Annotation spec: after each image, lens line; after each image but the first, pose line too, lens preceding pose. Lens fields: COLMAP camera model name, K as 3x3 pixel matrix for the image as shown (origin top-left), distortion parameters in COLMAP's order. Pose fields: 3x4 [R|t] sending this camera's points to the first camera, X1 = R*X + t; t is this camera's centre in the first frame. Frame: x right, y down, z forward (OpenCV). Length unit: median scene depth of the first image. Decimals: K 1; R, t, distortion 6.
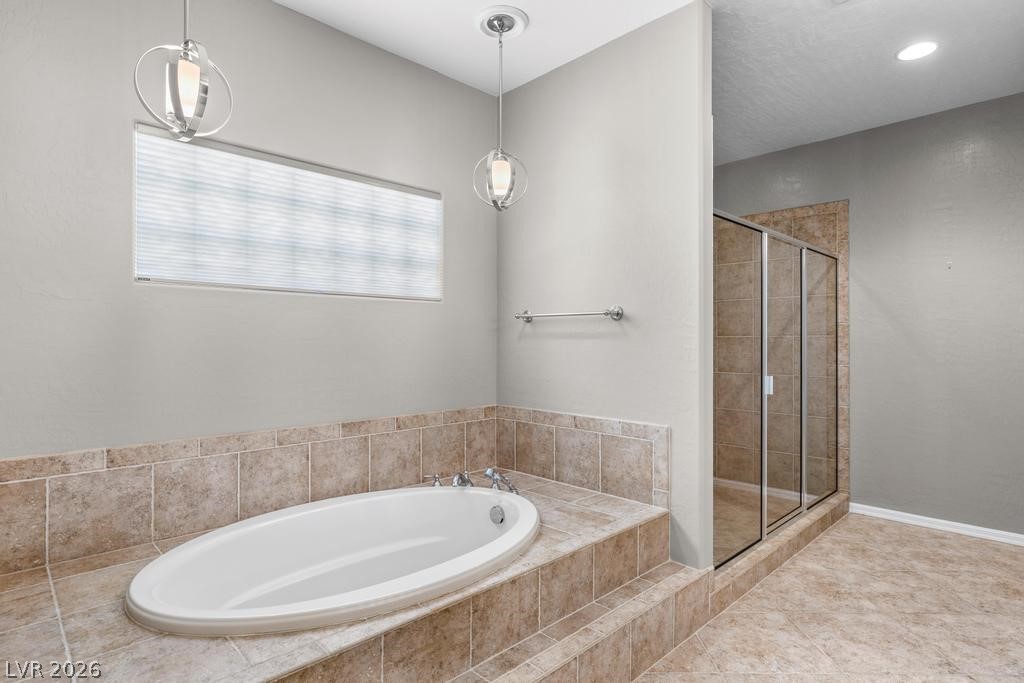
lens RADIAL K [[542.9, 0, 512.1], [0, 542.9, 340.6], [0, 0, 1]] dist [-0.003440, -0.000200]
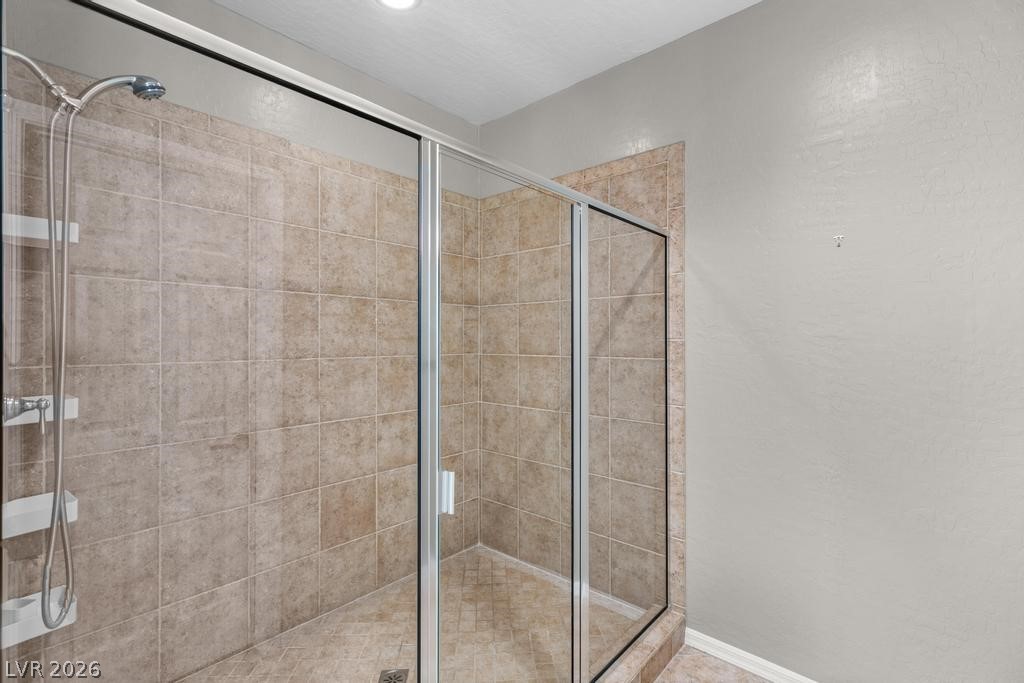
lens RADIAL K [[464.5, 0, 511.7], [0, 464.5, 340.1], [0, 0, 1]] dist [0.004291, 0.000213]
pose [[0.996893, -0.003952, 0.078671, 0.376445], [0.003645, 0.999985, 0.004043, -0.033833], [-0.078686, -0.003743, 0.996892, 0.475821]]
